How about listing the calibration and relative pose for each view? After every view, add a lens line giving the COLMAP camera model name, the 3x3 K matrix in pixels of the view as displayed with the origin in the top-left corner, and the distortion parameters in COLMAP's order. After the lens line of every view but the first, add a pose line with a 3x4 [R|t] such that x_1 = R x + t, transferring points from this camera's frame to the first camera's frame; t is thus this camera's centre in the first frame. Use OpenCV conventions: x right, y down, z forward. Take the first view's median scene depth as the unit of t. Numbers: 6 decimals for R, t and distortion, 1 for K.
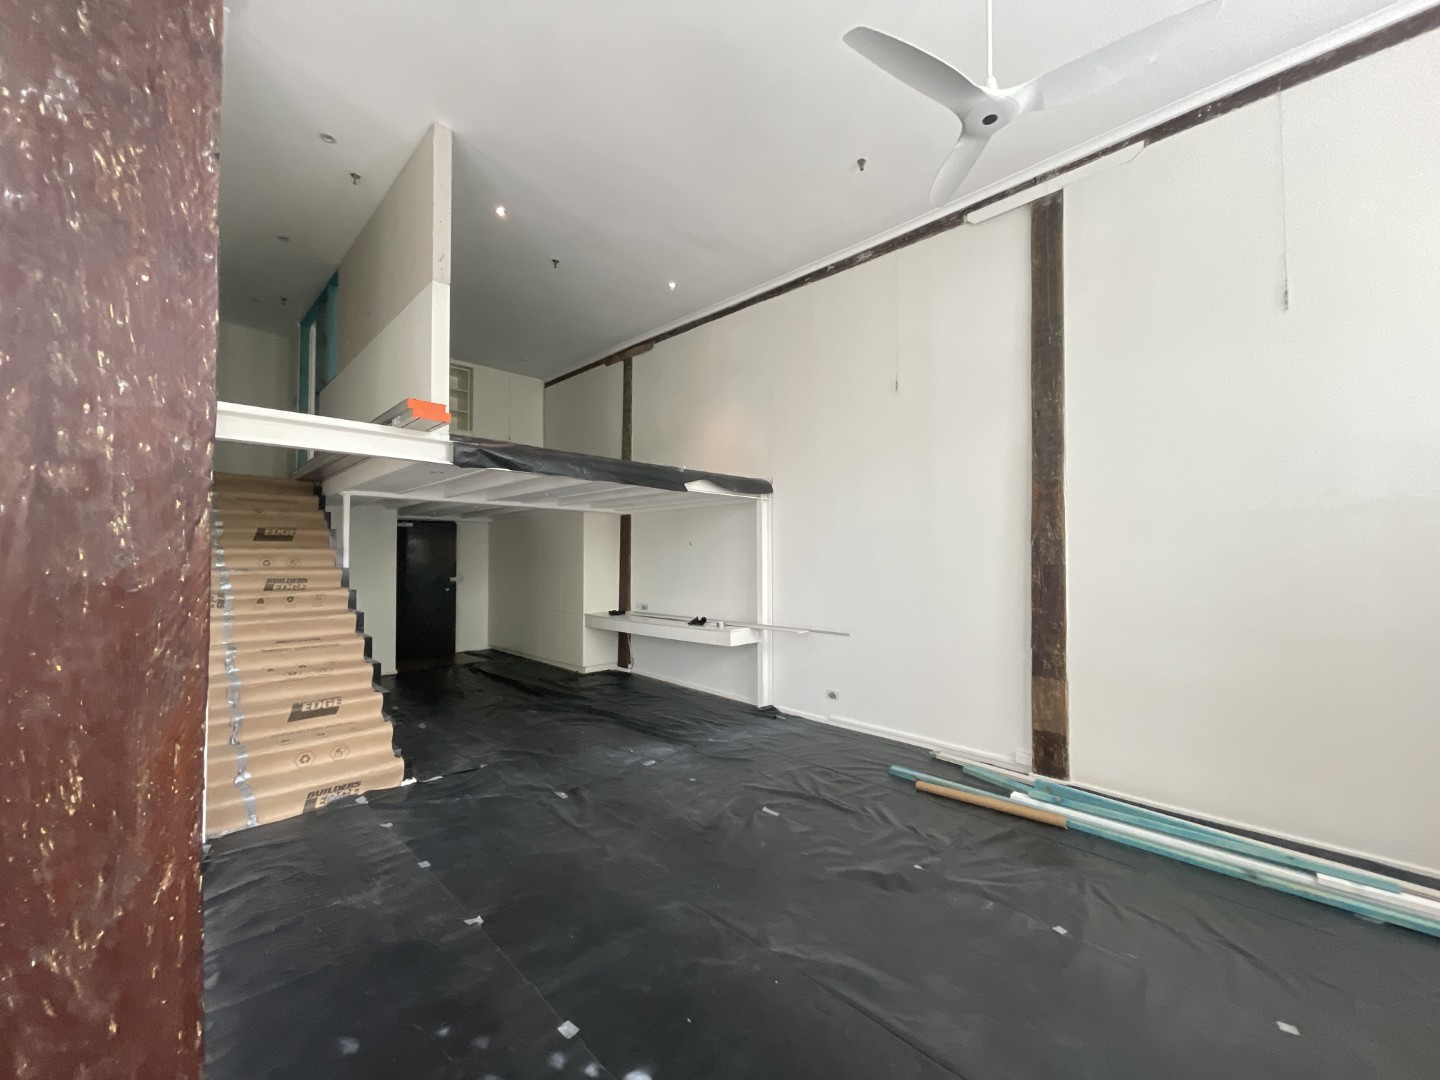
lens RADIAL K [[580.1, 0, 714.1], [0, 580.1, 542.1], [0, 0, 1]] dist [0.000329, 0.000301]
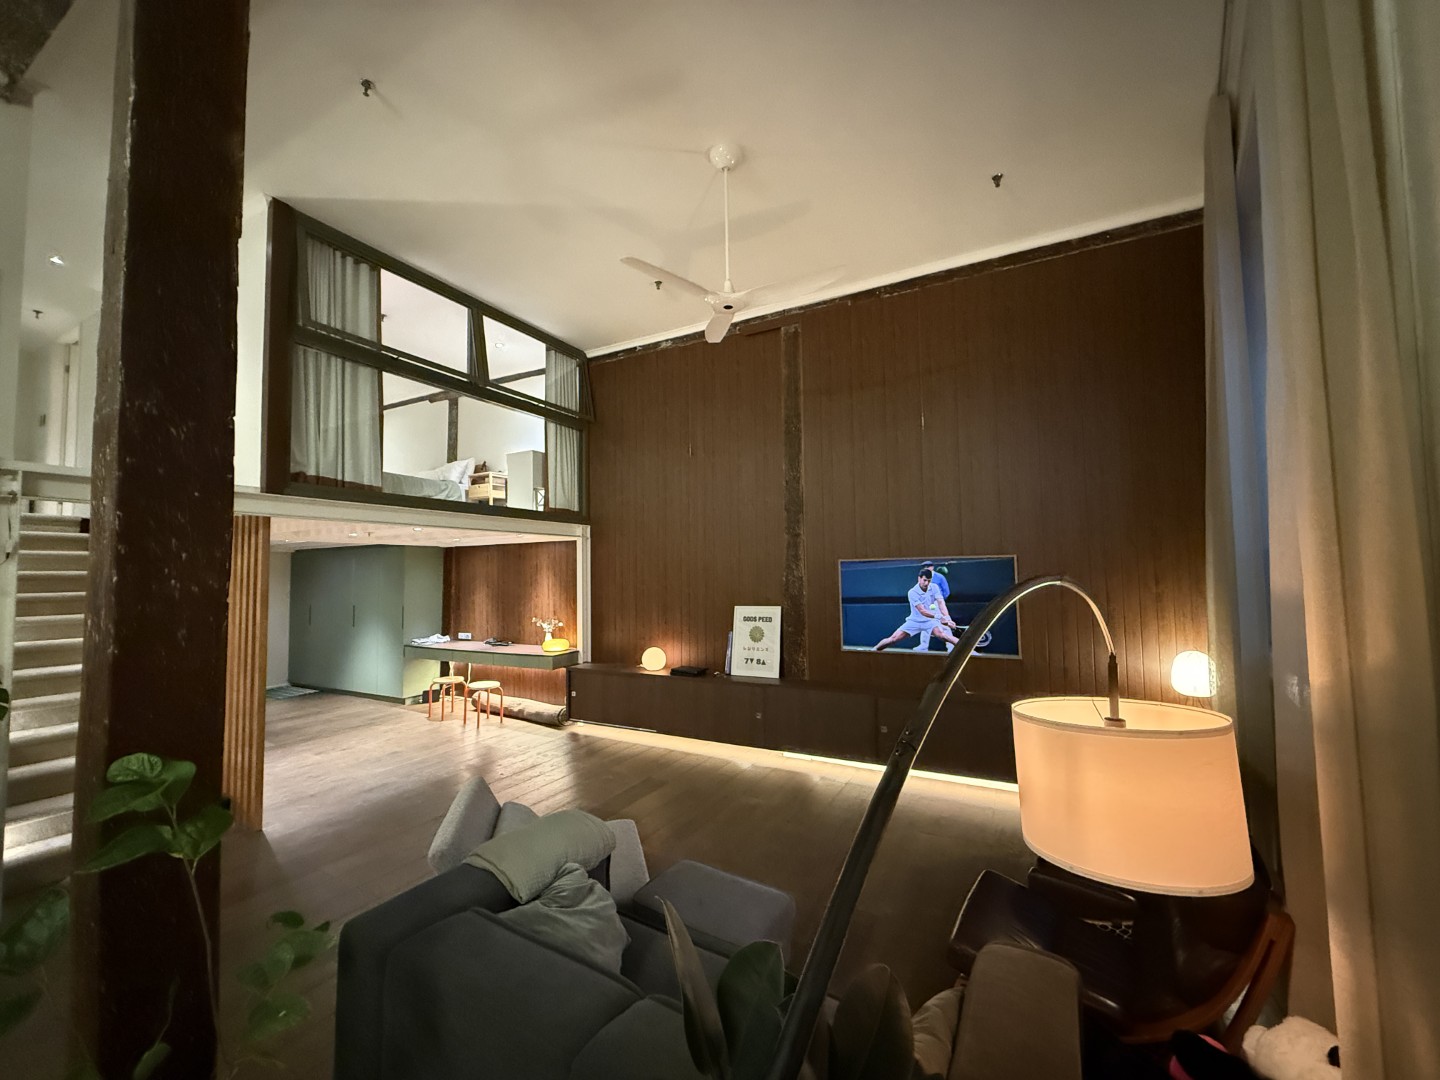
lens RADIAL K [[572.0, 0, 715.1], [0, 572.0, 540.3], [0, 0, 1]] dist [0.000424, 0.000026]
pose [[0.956525, 0.001985, 0.291645, 0.038550], [0.007215, 0.999510, -0.030465, -0.251941], [-0.291562, 0.031245, 0.956041, -1.179197]]
